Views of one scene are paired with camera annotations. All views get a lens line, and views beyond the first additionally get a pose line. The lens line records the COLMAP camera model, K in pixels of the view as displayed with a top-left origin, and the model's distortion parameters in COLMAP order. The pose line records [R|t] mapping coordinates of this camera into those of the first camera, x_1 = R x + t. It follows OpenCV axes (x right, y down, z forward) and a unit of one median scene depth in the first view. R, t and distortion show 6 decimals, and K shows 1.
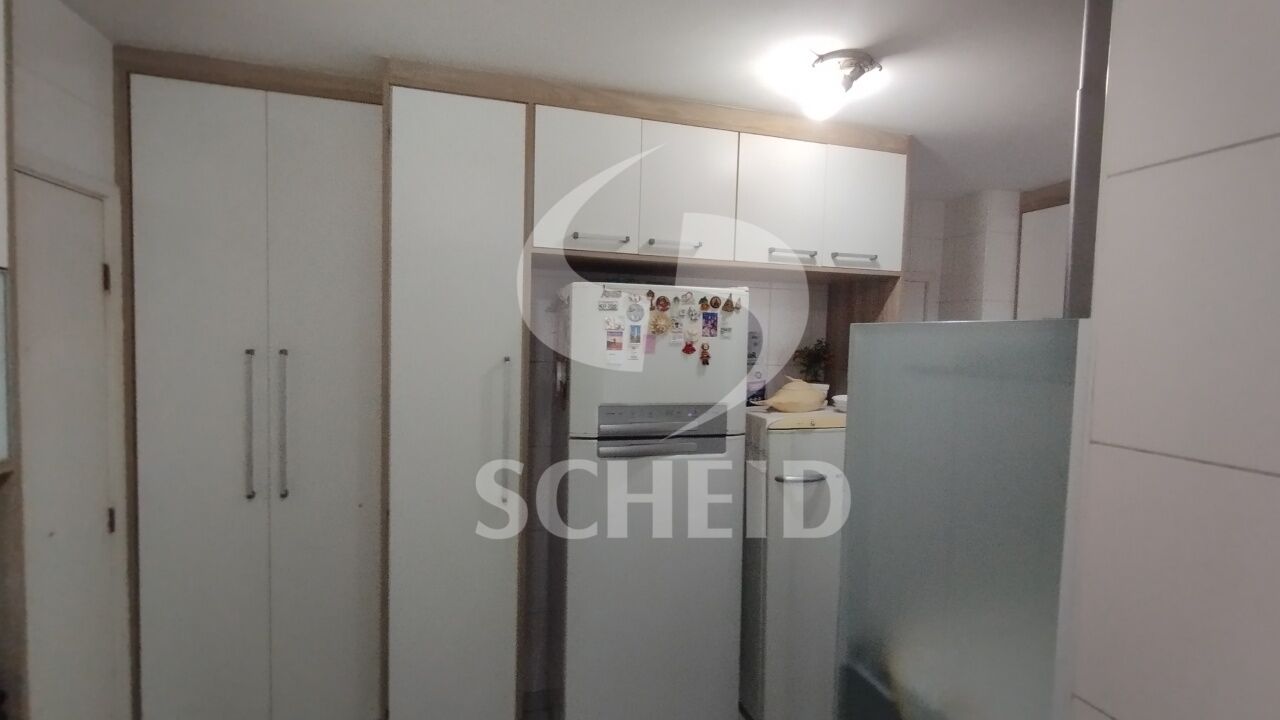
lens RADIAL K [[595.0, 0, 659.5], [0, 595.0, 366.6], [0, 0, 1]] dist [-0.002864, -0.001007]
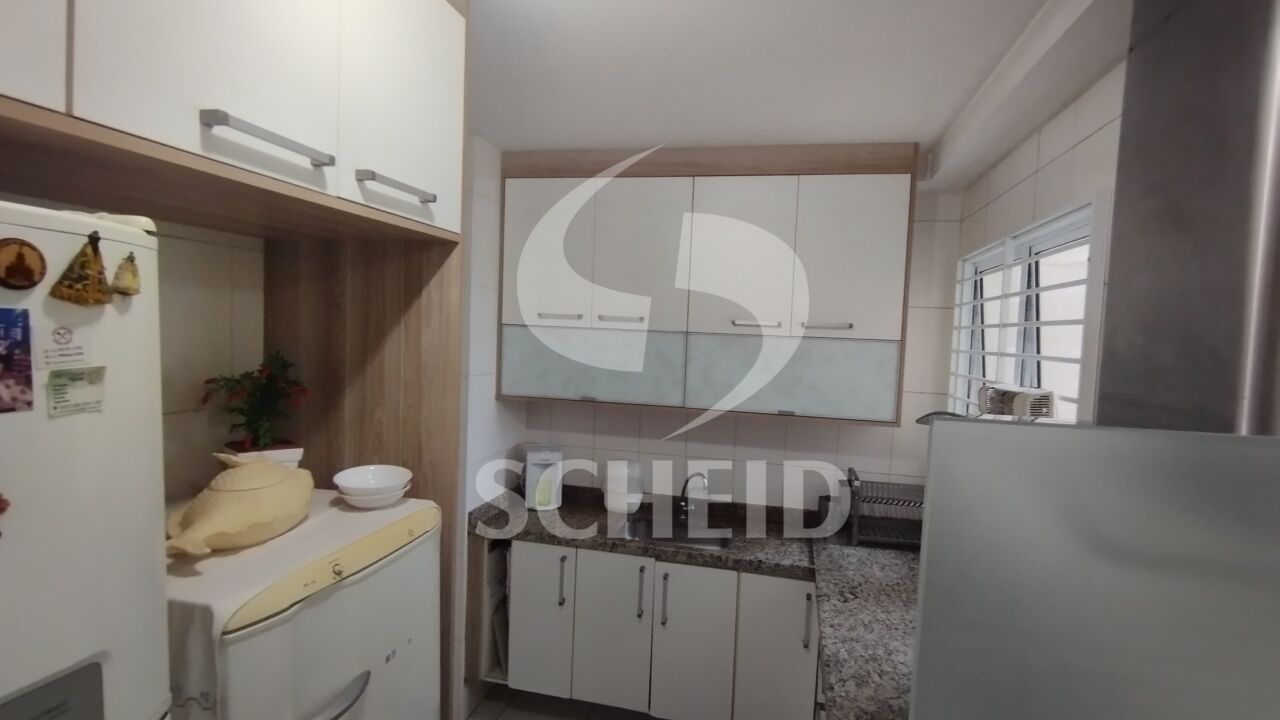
lens RADIAL K [[595.0, 0, 659.5], [0, 595.0, 366.6], [0, 0, 1]] dist [-0.002864, -0.001007]
pose [[0.496083, -0.056339, 0.866445, 0.015622], [0.013395, 0.998270, 0.057242, -0.070466], [-0.868172, -0.016791, 0.495980, 0.603860]]
